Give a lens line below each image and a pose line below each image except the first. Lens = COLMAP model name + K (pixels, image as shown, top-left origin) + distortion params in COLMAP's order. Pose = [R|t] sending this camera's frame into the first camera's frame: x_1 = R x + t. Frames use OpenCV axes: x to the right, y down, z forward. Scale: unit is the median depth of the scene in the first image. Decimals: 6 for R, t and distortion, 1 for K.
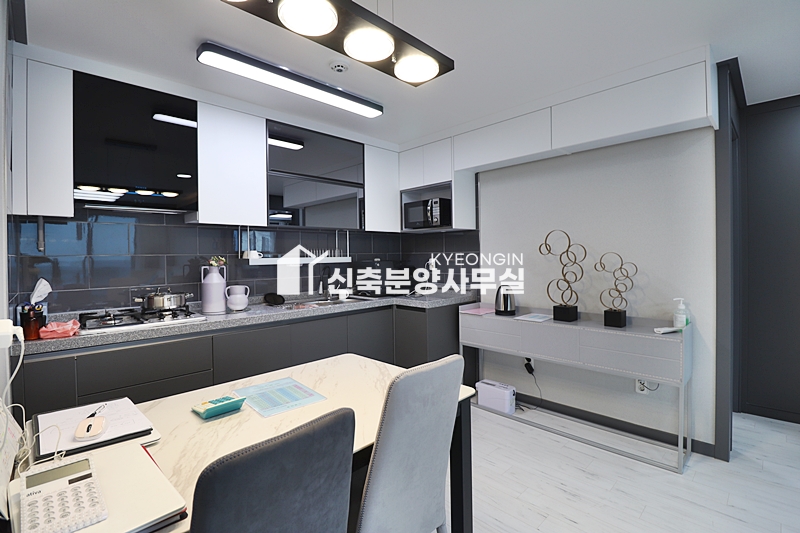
lens RADIAL K [[366.9, 0, 399.4], [0, 366.9, 258.2], [0, 0, 1]] dist [0.000021, -0.014158]
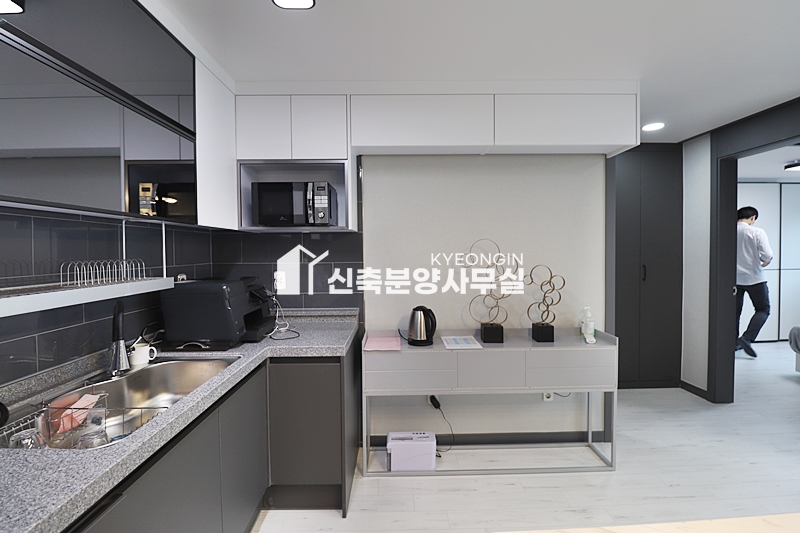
lens RADIAL K [[367.6, 0, 400.7], [0, 367.6, 260.2], [0, 0, 1]] dist [-0.001476, -0.013018]
pose [[0.687859, -0.009024, 0.725788, -0.355778], [0.005184, 0.999958, 0.007520, -0.035402], [-0.725825, -0.001410, 0.687878, 0.566117]]
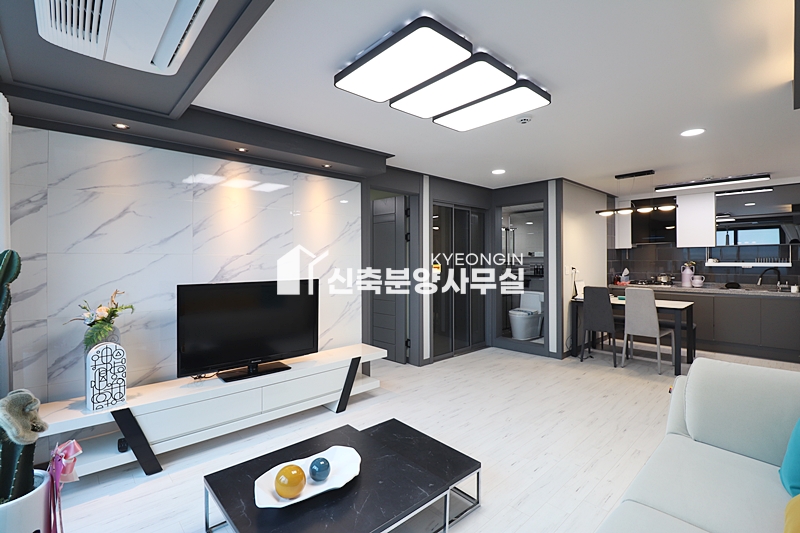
lens RADIAL K [[367.6, 0, 400.7], [0, 367.6, 260.2], [0, 0, 1]] dist [-0.001476, -0.013018]
pose [[-0.029813, 0.015672, -0.999433, 1.730937], [-0.001172, 0.999876, 0.015714, -0.045587], [0.999555, 0.001640, -0.029791, -0.660499]]
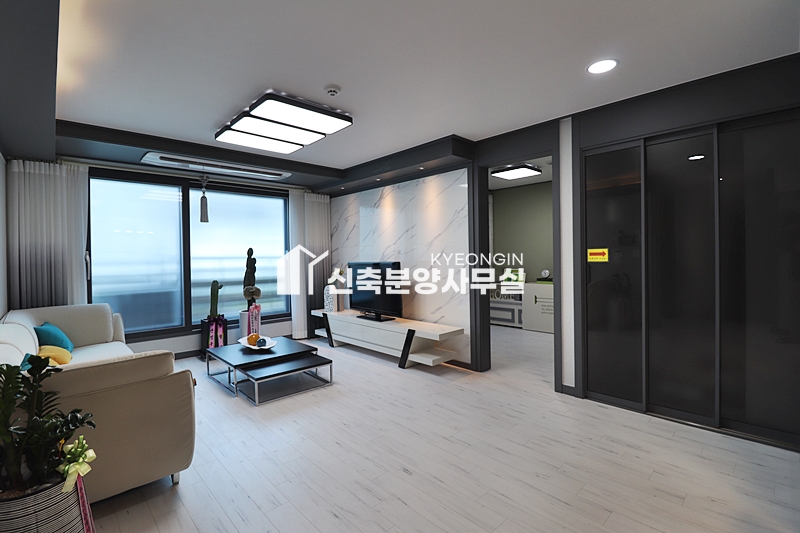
lens RADIAL K [[366.9, 0, 399.4], [0, 366.9, 258.2], [0, 0, 1]] dist [0.000021, -0.014158]
pose [[-0.999416, 0.031427, 0.013427, 0.484679], [0.031578, 0.999439, 0.011181, 0.003760], [-0.013068, 0.011599, -0.999847, 0.642518]]
